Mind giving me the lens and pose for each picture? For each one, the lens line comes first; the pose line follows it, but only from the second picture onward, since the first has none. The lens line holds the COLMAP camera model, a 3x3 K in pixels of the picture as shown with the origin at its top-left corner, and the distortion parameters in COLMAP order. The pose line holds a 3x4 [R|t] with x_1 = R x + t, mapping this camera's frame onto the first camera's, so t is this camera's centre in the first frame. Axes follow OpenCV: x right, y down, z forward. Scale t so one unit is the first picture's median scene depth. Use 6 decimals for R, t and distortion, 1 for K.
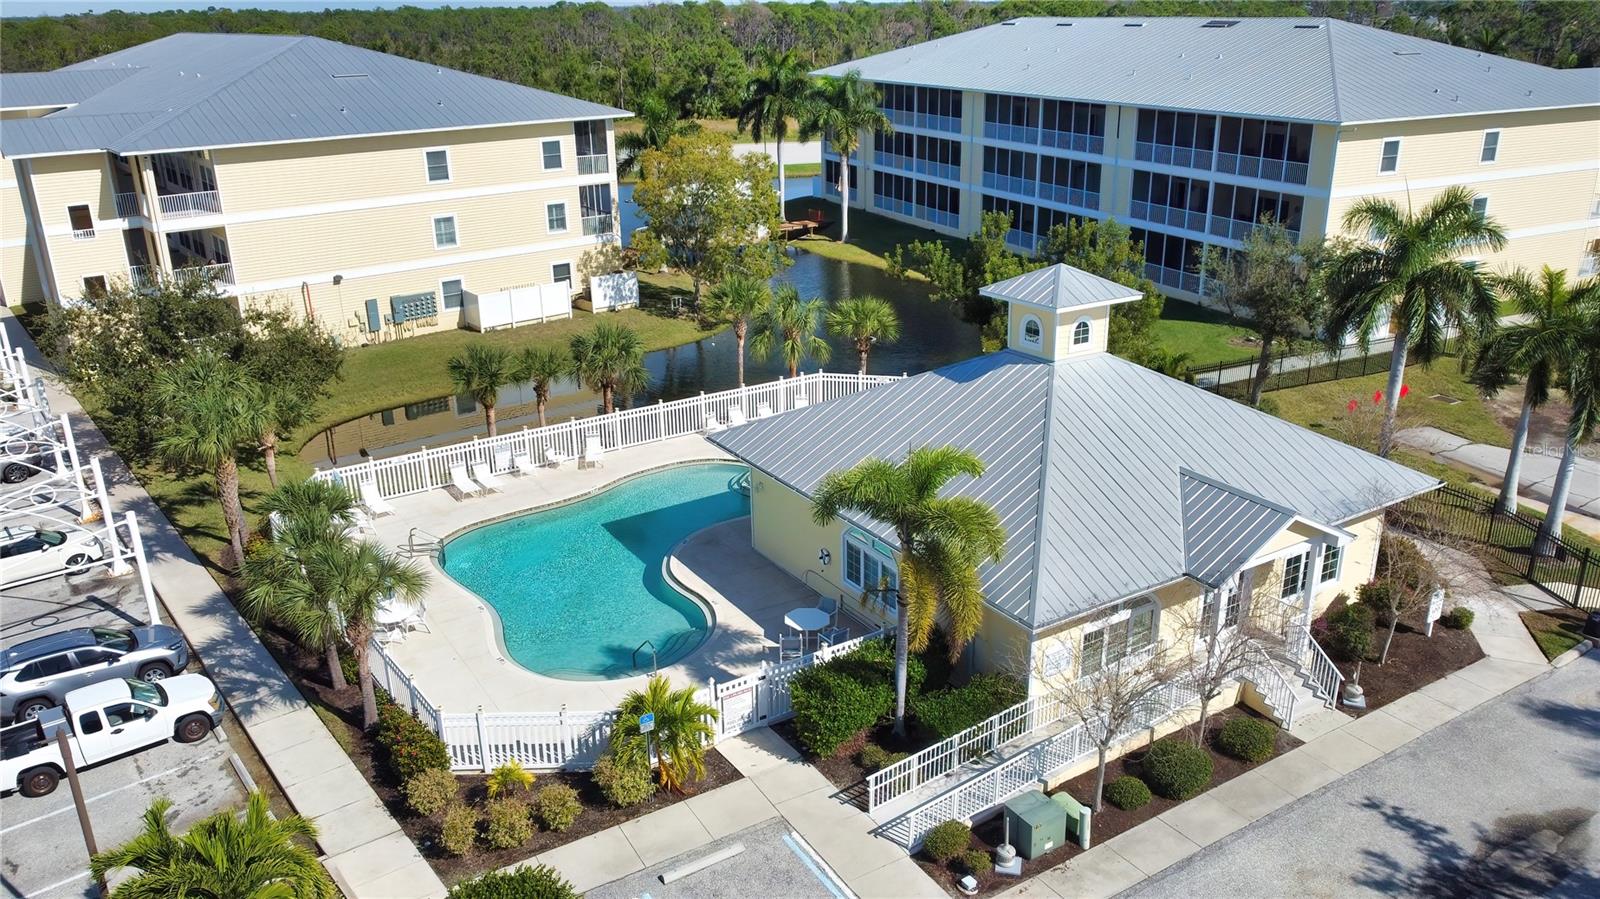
lens RADIAL K [[1201.0, 0, 804.9], [0, 1201.0, 442.5], [0, 0, 1]] dist [-0.004614, -0.007713]
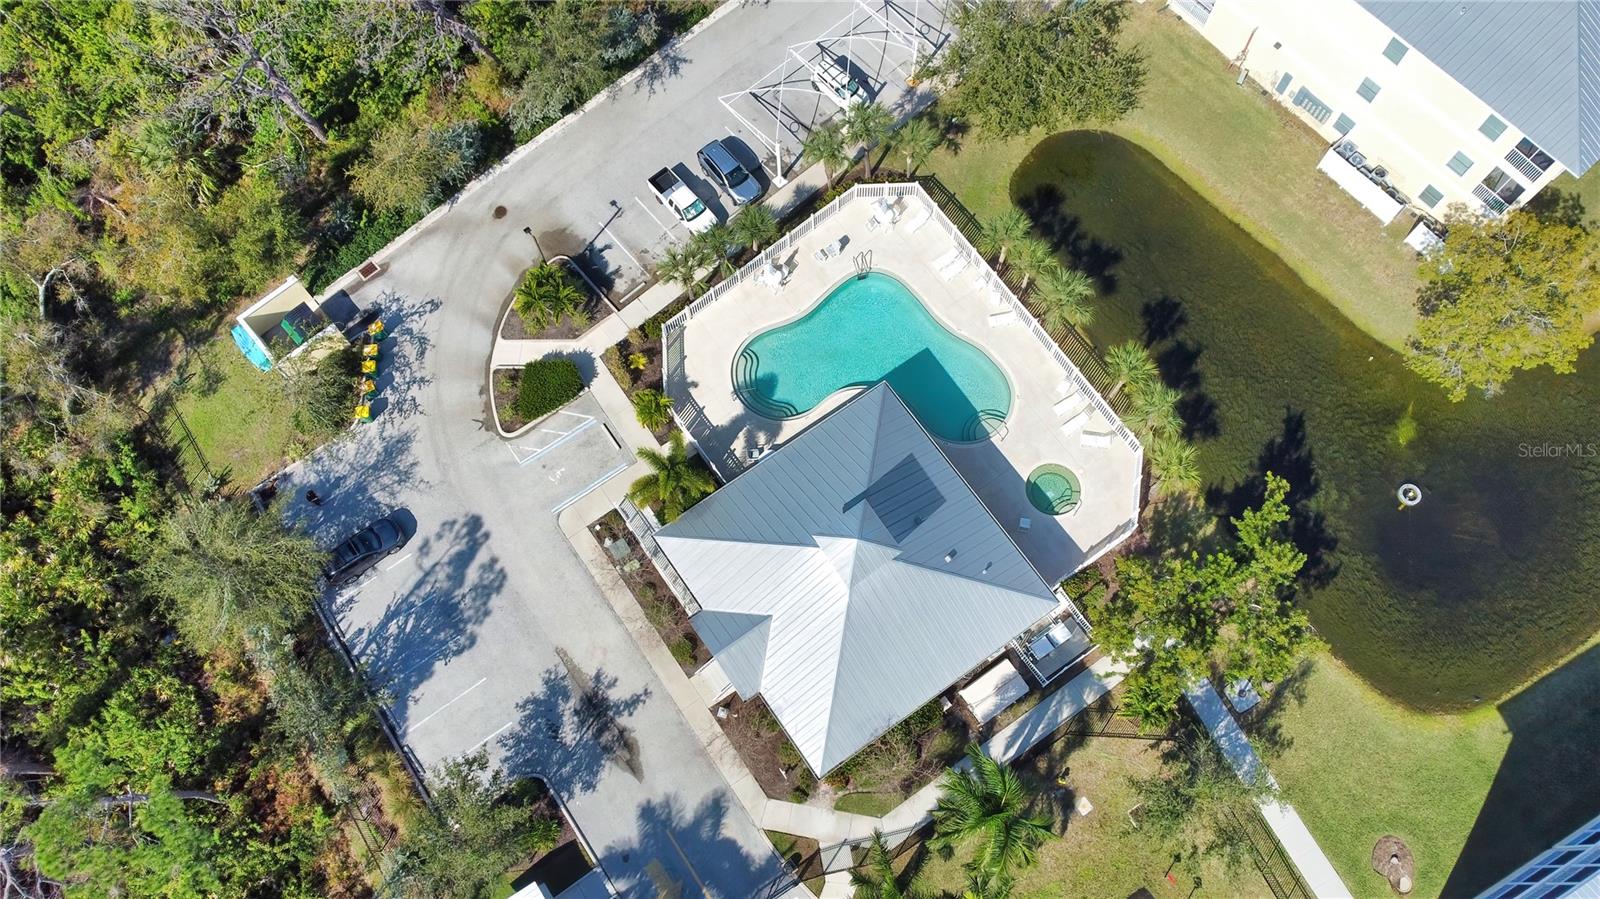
lens RADIAL K [[1201.0, 0, 801.8], [0, 1201.0, 456.4], [0, 0, 1]] dist [-0.004614, -0.007713]
pose [[0.057300, 0.945689, -0.319984, 0.332639], [-0.348033, 0.319326, 0.881421, -0.856216], [0.935729, 0.060860, 0.347428, 0.170947]]
